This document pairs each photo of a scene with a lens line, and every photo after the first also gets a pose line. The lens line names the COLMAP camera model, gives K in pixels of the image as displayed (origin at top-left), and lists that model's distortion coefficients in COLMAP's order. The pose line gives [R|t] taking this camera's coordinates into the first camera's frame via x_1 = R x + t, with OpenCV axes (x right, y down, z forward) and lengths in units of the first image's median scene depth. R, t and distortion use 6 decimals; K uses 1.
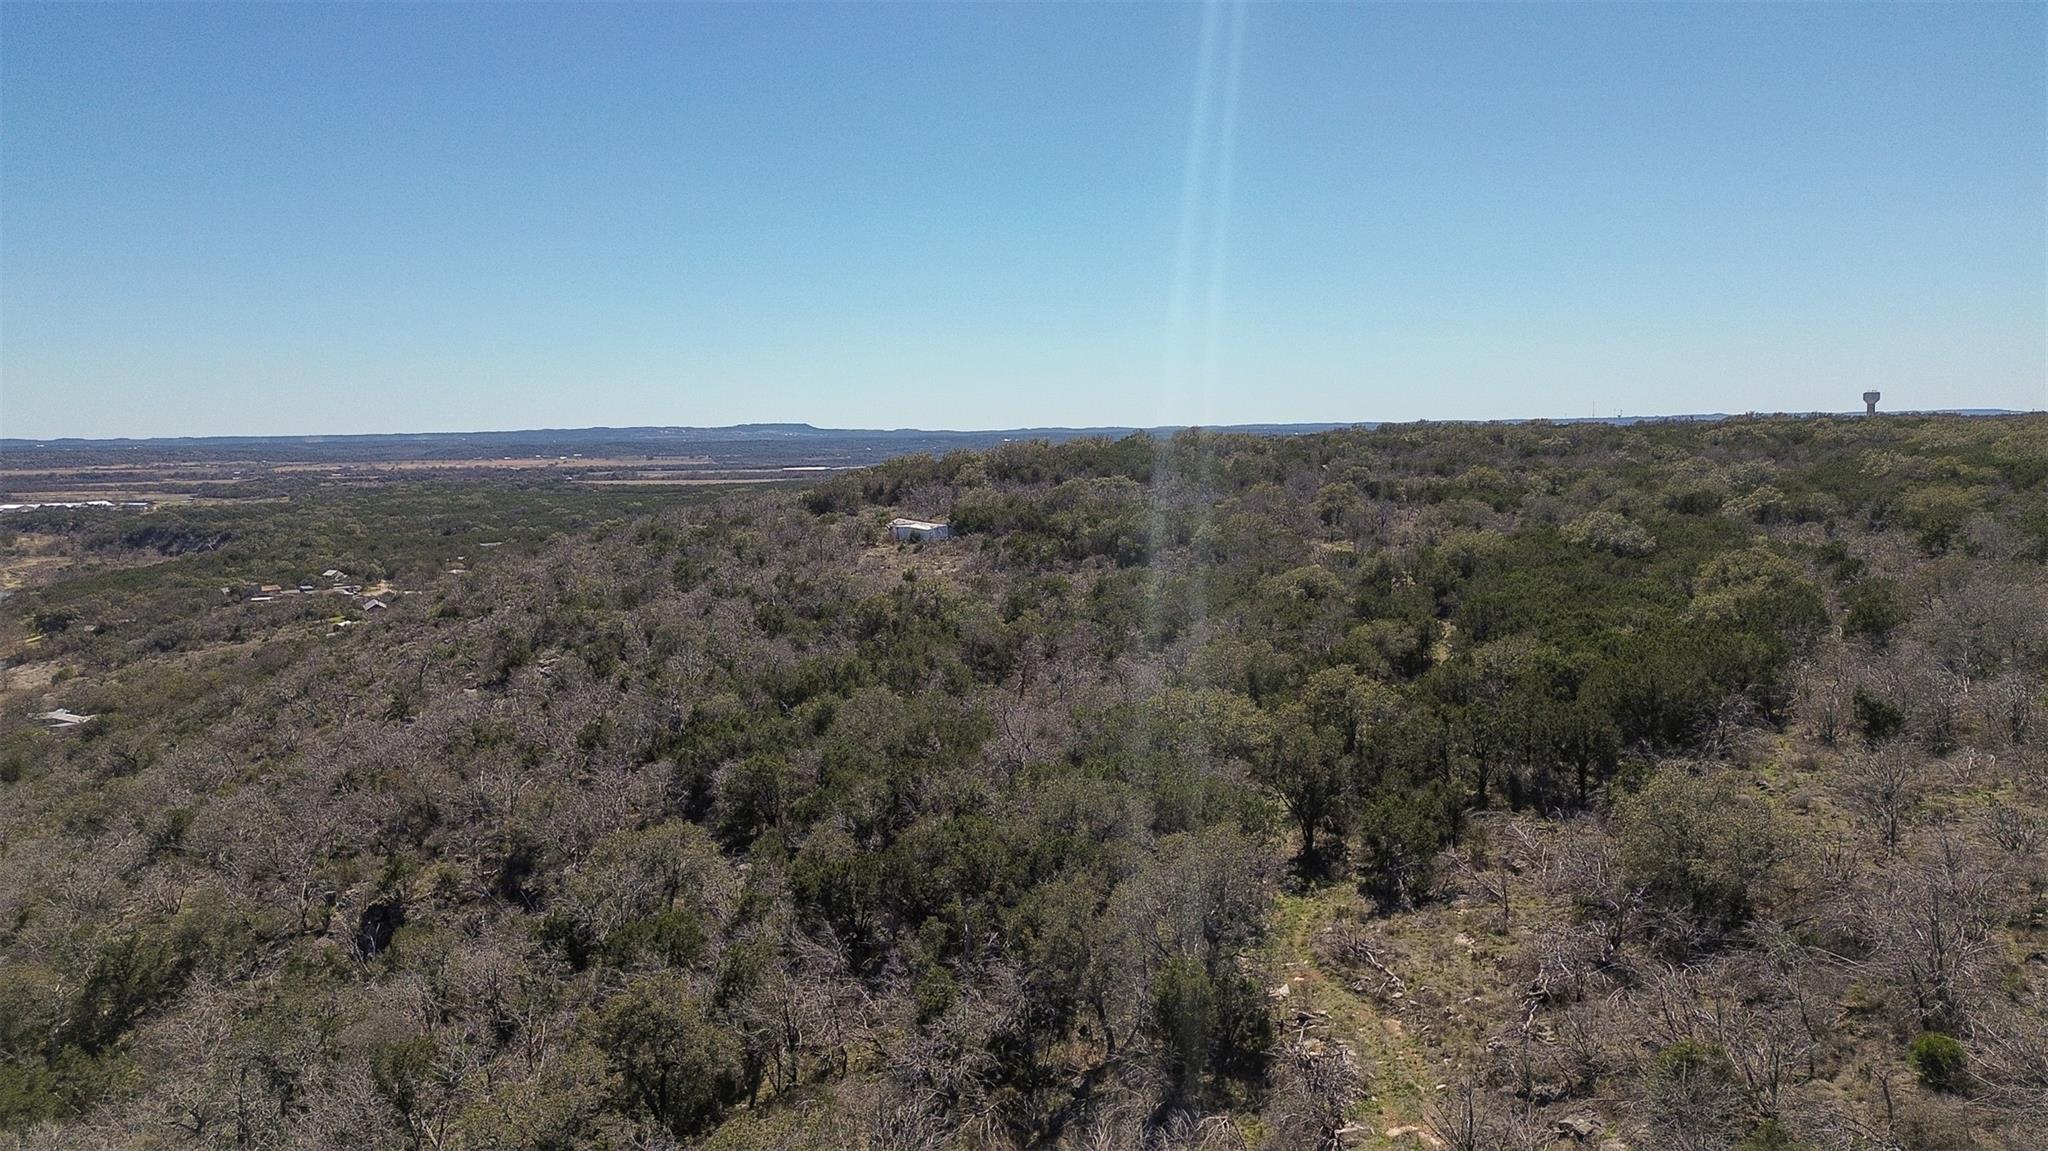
lens RADIAL K [[1445.4, 0, 1022.5], [0, 1445.4, 572.7], [0, 0, 1]] dist [0.076289, -0.082975]
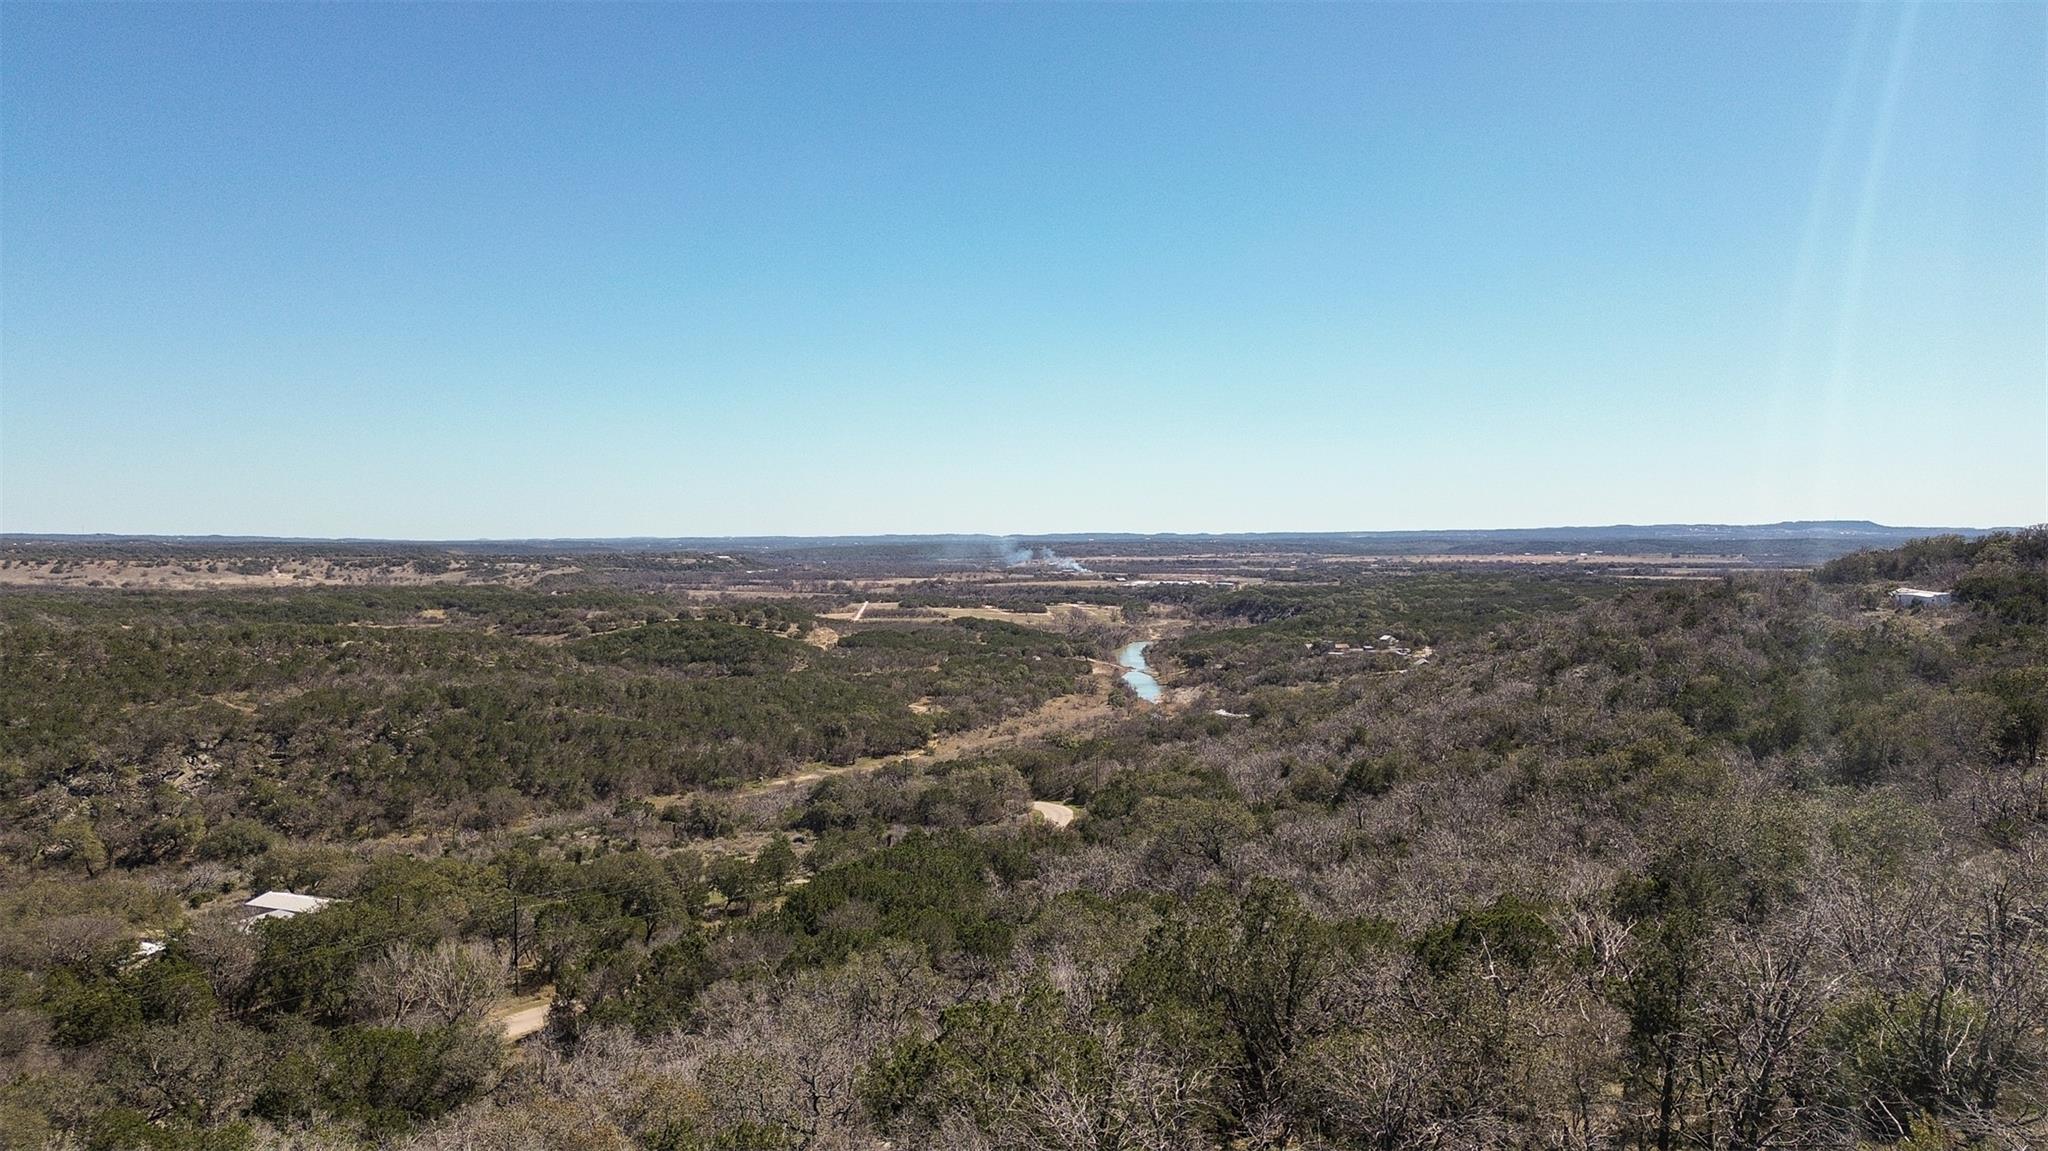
lens RADIAL K [[1445.4, 0, 1022.5], [0, 1445.4, 572.7], [0, 0, 1]] dist [0.076289, -0.082975]
pose [[0.783214, 0.025894, -0.621213, 0.037667], [-0.067190, 0.996806, -0.043162, 0.019947], [0.618112, 0.075544, 0.782452, -0.134405]]
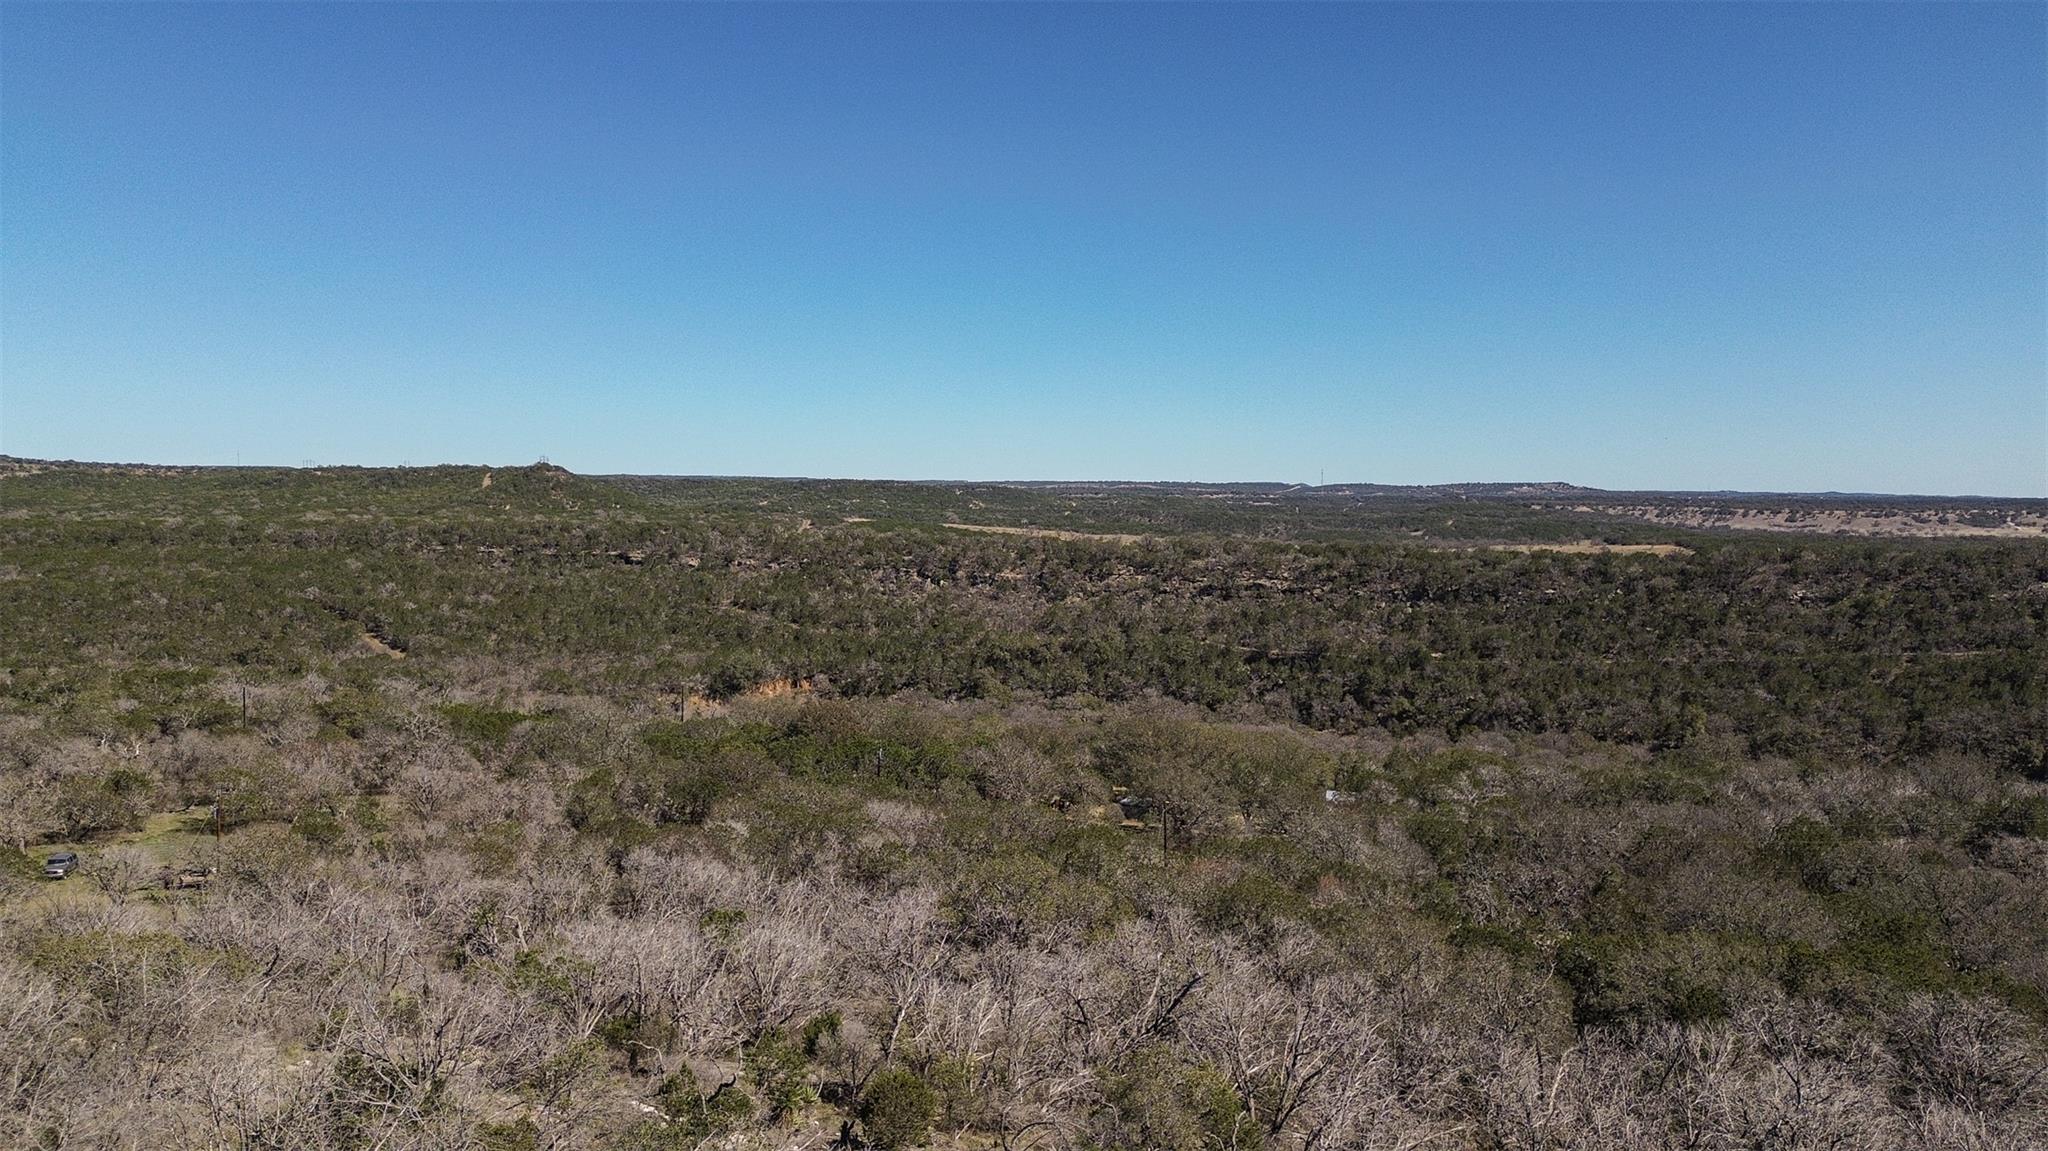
lens RADIAL K [[1445.4, 0, 1022.5], [0, 1445.4, 572.7], [0, 0, 1]] dist [0.076289, -0.082975]
pose [[-0.094278, 0.064297, -0.993467, -0.077223], [-0.094981, 0.992779, 0.073266, 0.064795], [0.991005, 0.101268, -0.087490, -0.400245]]
